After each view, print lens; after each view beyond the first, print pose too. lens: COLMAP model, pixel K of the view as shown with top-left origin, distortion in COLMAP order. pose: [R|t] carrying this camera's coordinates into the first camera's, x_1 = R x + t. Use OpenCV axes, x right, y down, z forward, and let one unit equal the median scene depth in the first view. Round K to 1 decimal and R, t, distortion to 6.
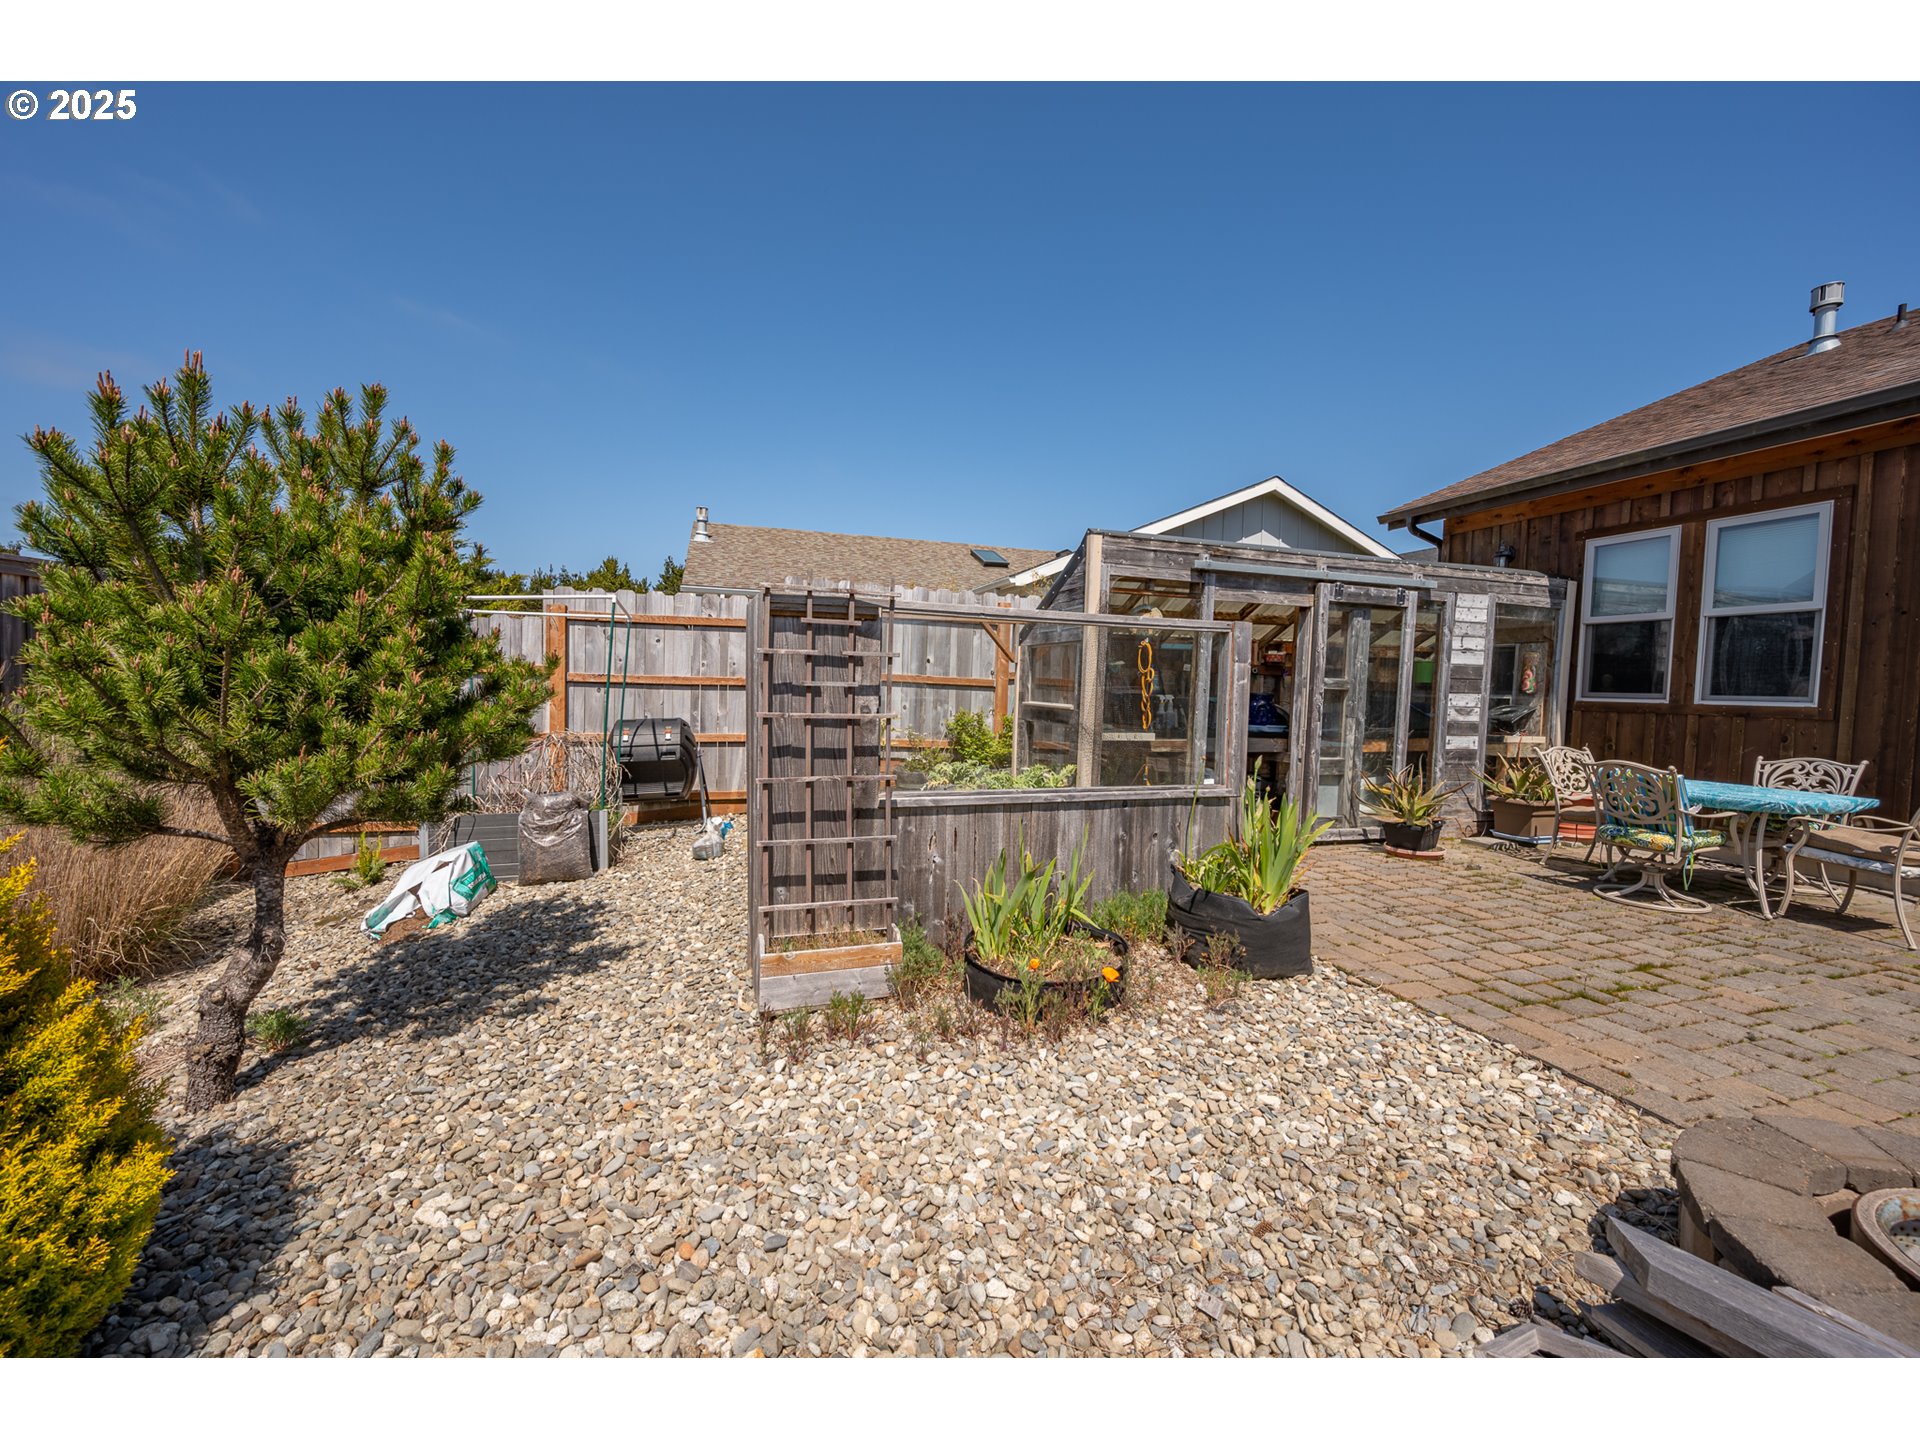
lens RADIAL K [[766.5, 0, 960.1], [0, 766.5, 725.0], [0, 0, 1]] dist [-0.002037, -0.000342]
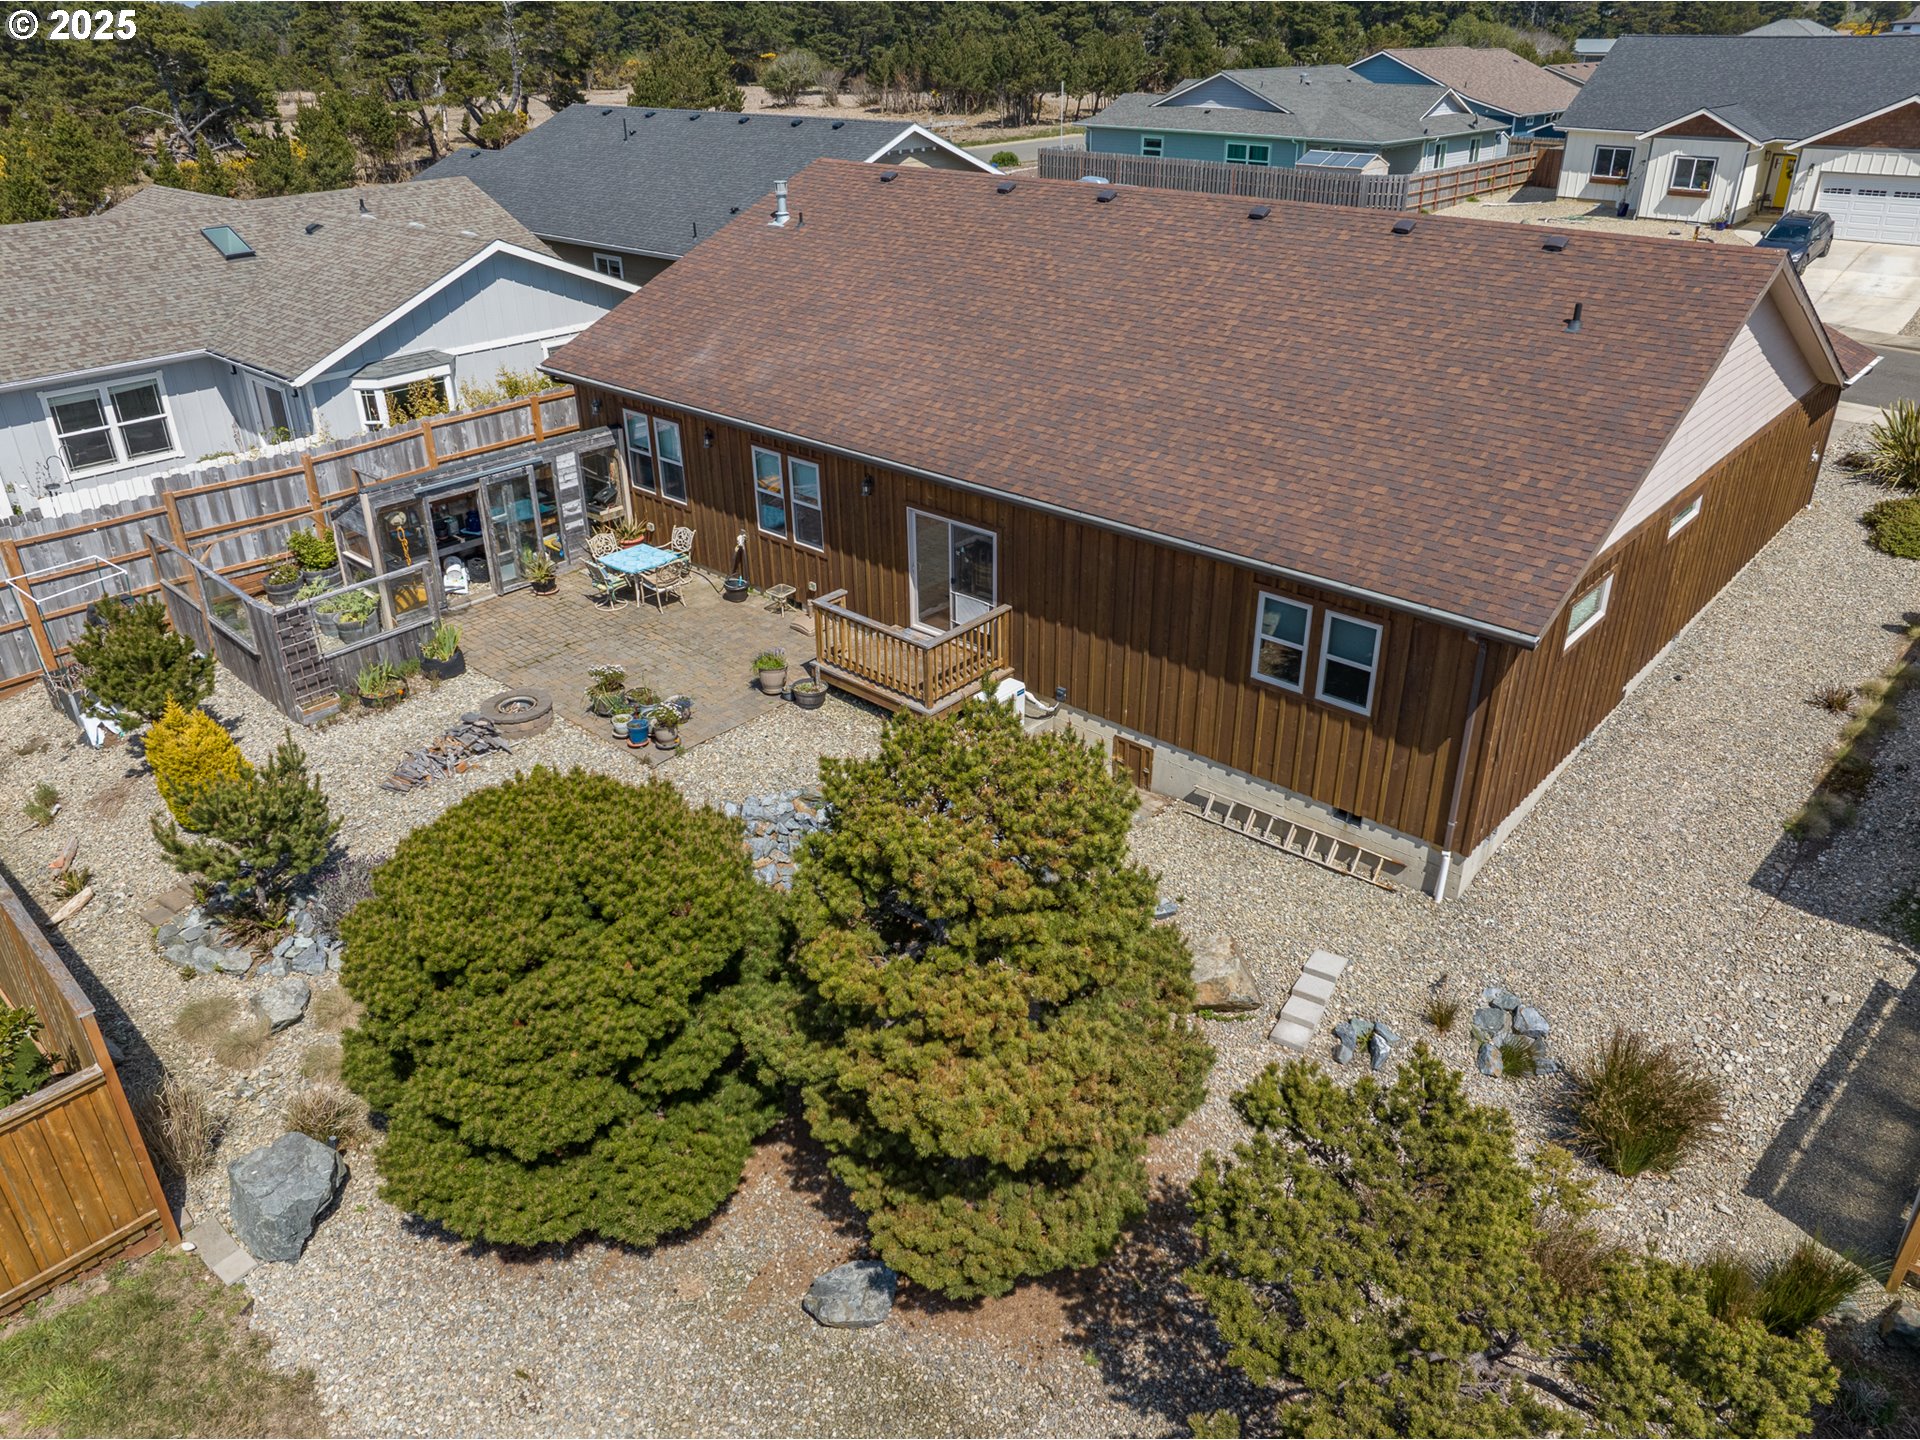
lens RADIAL K [[1309.1, 0, 960.0], [0, 1309.1, 720.0], [0, 0, 1]] dist [-0.005185, -0.000606]
pose [[0.860518, -0.275033, 0.428796, -0.114822], [0.063733, 0.893244, 0.445033, -1.072104], [-0.505418, -0.355630, 0.786181, -2.640584]]
